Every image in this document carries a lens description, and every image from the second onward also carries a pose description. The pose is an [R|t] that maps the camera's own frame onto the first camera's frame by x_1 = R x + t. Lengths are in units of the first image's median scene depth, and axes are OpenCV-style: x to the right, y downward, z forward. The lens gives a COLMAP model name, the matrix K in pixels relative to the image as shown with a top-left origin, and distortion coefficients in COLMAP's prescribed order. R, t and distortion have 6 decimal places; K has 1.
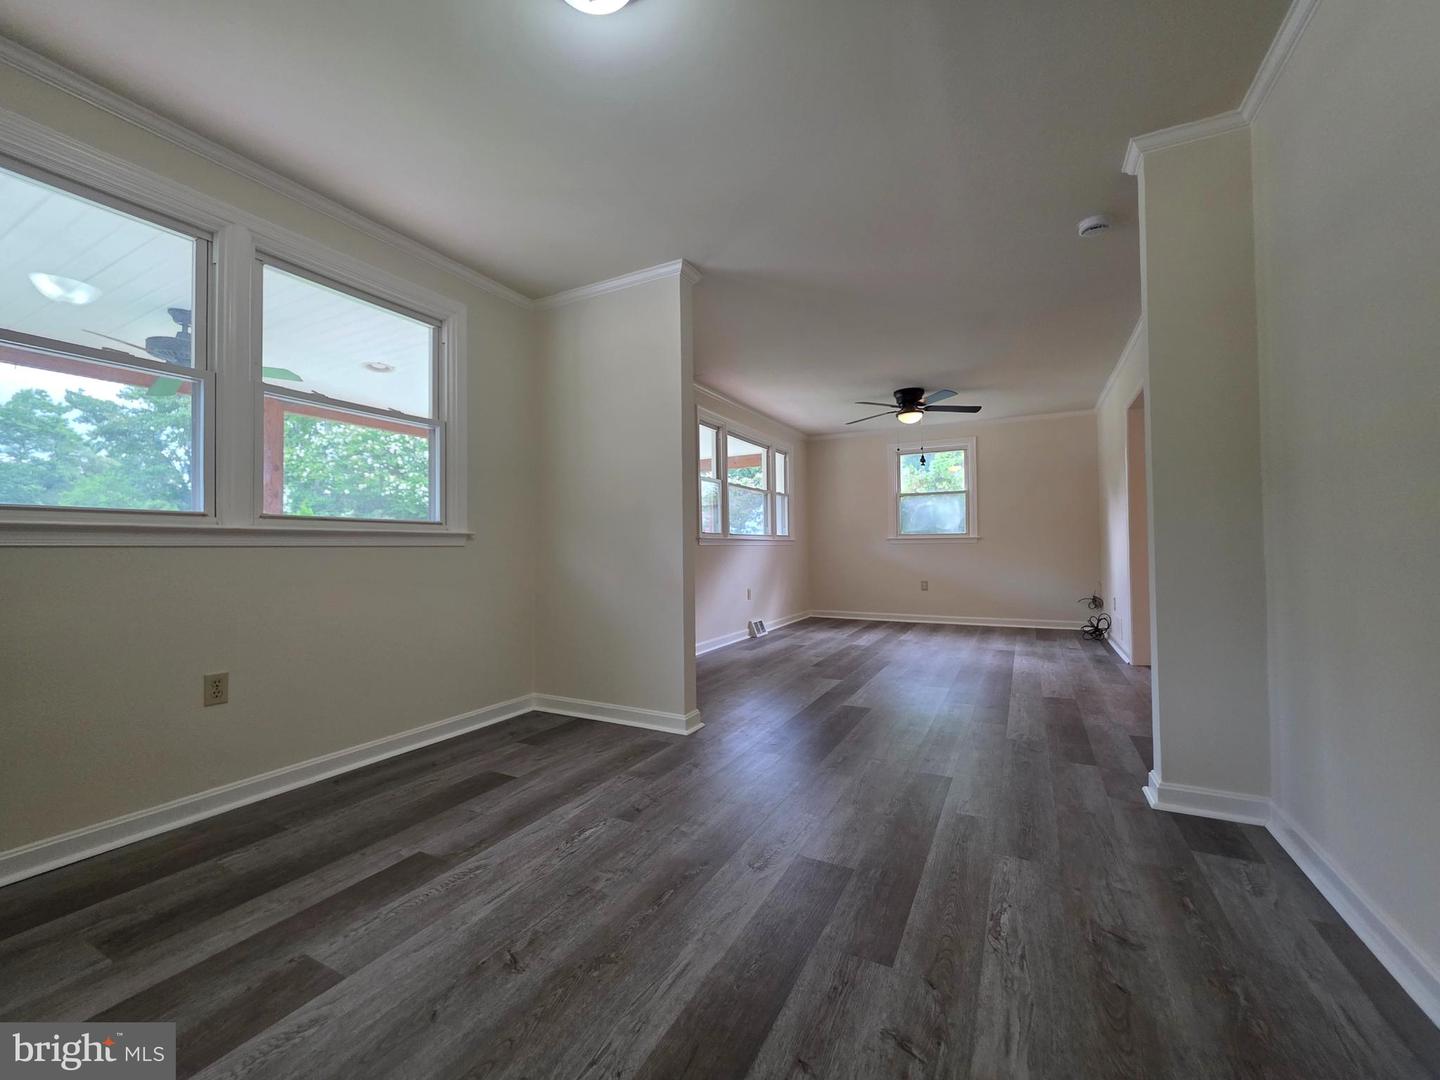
lens RADIAL K [[580.3, 0, 720.1], [0, 580.3, 537.2], [0, 0, 1]] dist [0.003034, -0.001283]
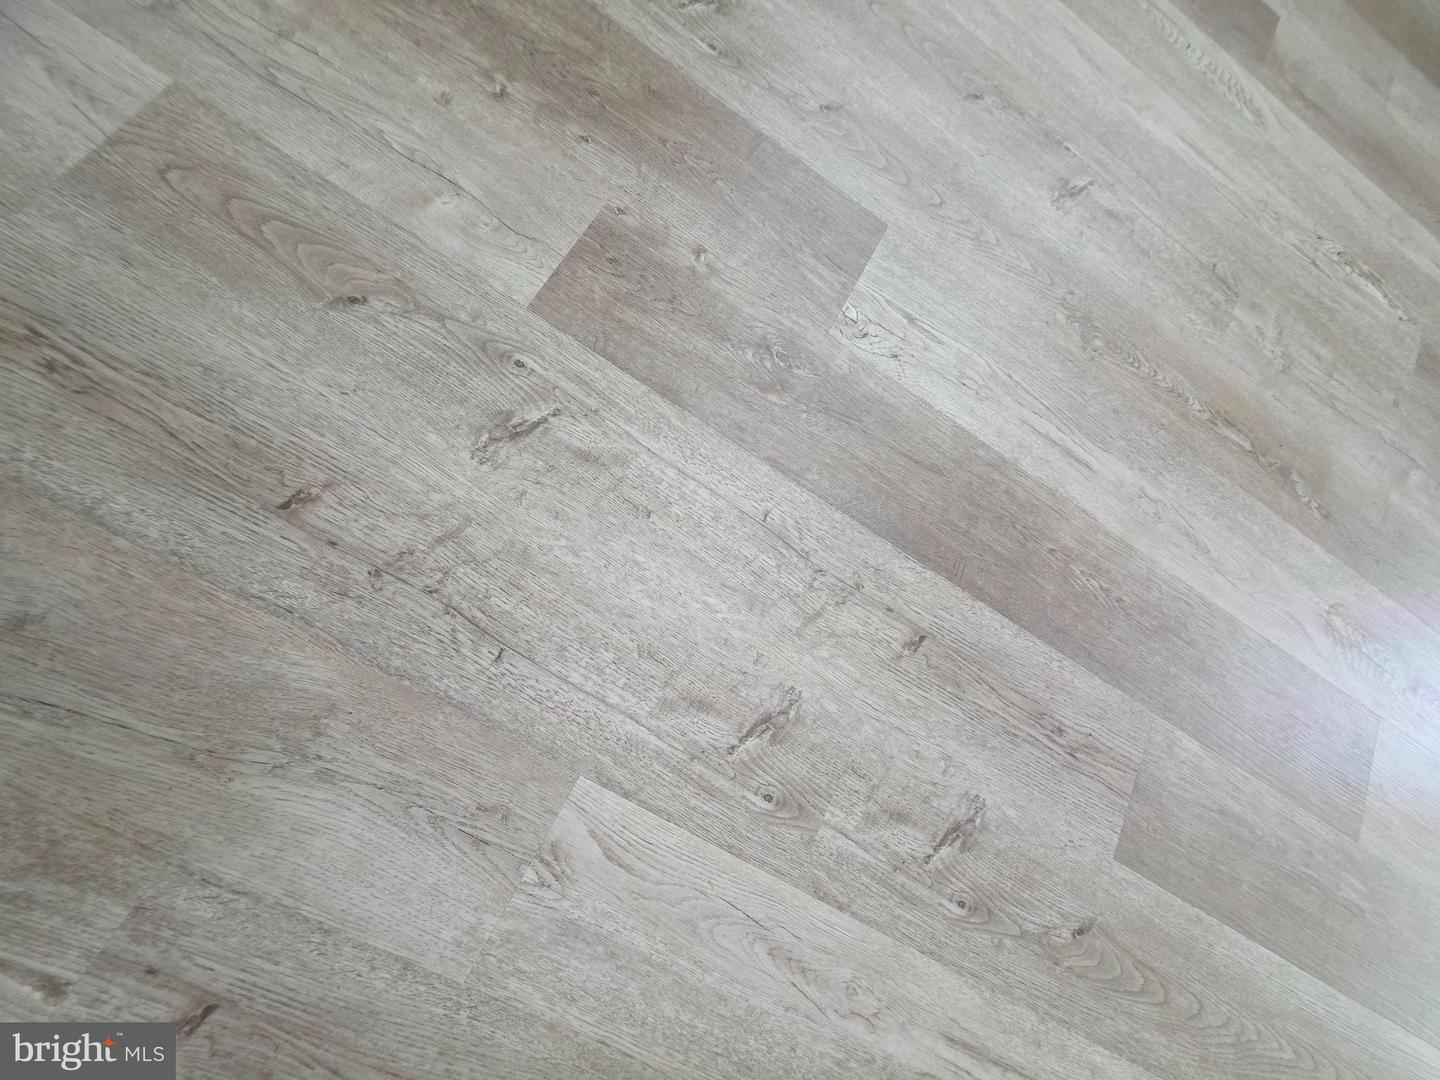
lens RADIAL K [[580.3, 0, 720.1], [0, 580.3, 537.2], [0, 0, 1]] dist [0.003034, -0.001283]
pose [[-0.023995, 0.986331, -0.163020, 0.088308], [-0.241118, 0.152544, 0.958432, 0.235641], [0.970199, 0.062305, 0.234162, 0.421625]]
